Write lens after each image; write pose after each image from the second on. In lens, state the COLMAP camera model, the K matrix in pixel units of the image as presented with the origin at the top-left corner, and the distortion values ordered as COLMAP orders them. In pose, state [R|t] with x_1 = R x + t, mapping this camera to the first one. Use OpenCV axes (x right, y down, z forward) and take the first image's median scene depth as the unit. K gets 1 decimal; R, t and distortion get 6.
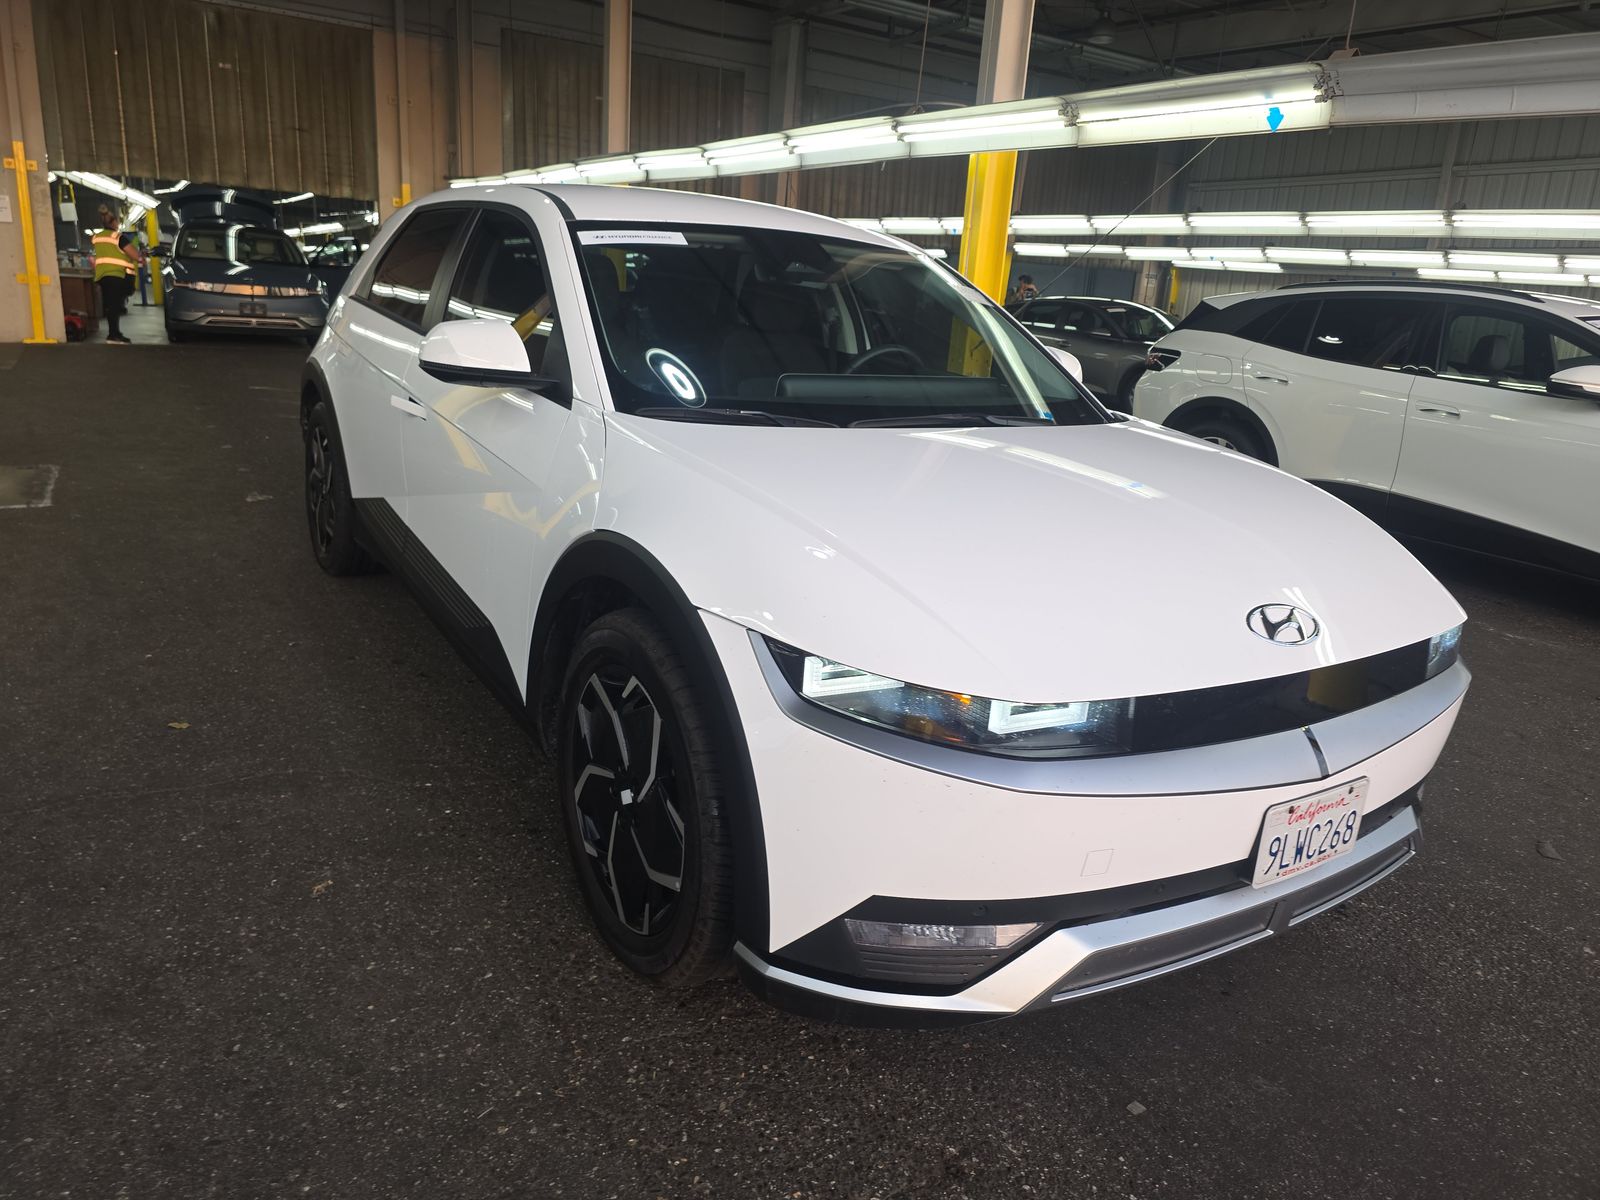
lens RADIAL K [[1077.8, 0, 801.2], [0, 1077.8, 593.4], [0, 0, 1]] dist [0.044440, -0.035905]
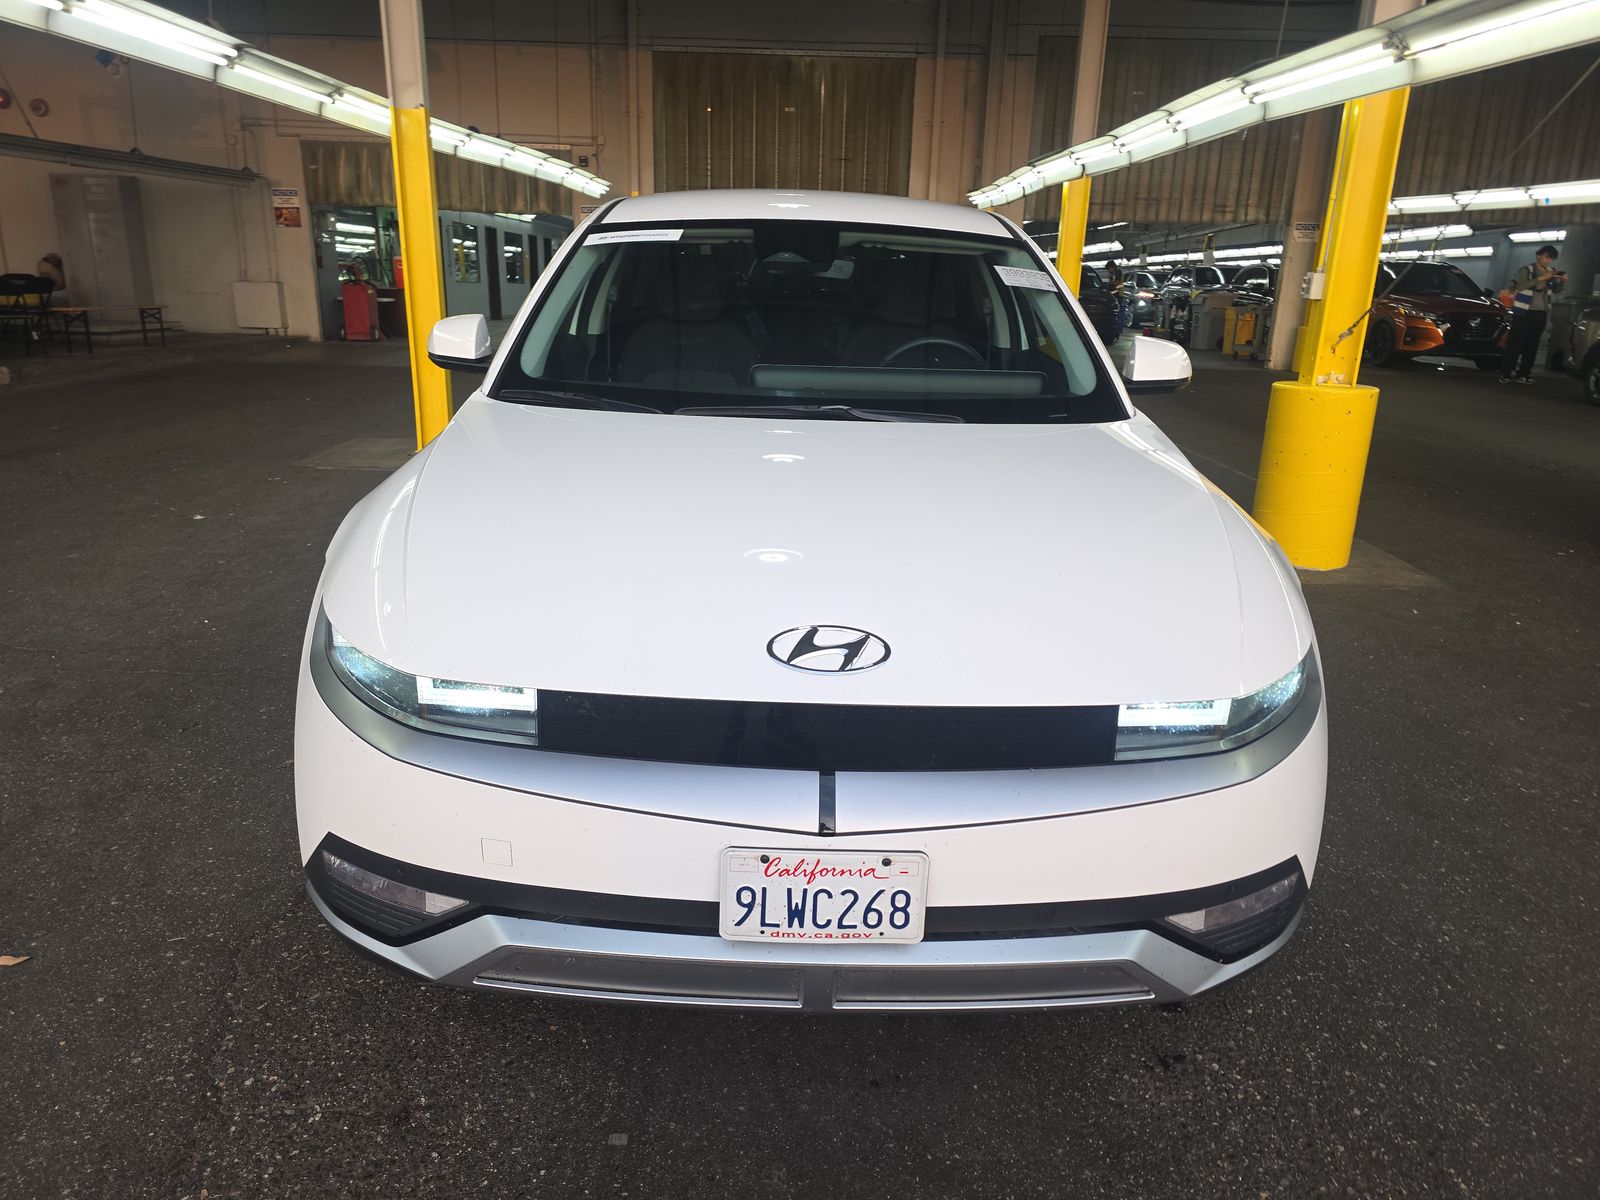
lens RADIAL K [[1077.8, 0, 793.1], [0, 1077.8, 605.3], [0, 0, 1]] dist [0.044440, -0.035905]
pose [[0.844222, 0.118206, -0.522796, 0.143006], [-0.116995, 0.992499, 0.035481, -0.005497], [0.523069, 0.031210, 0.851719, 0.044027]]
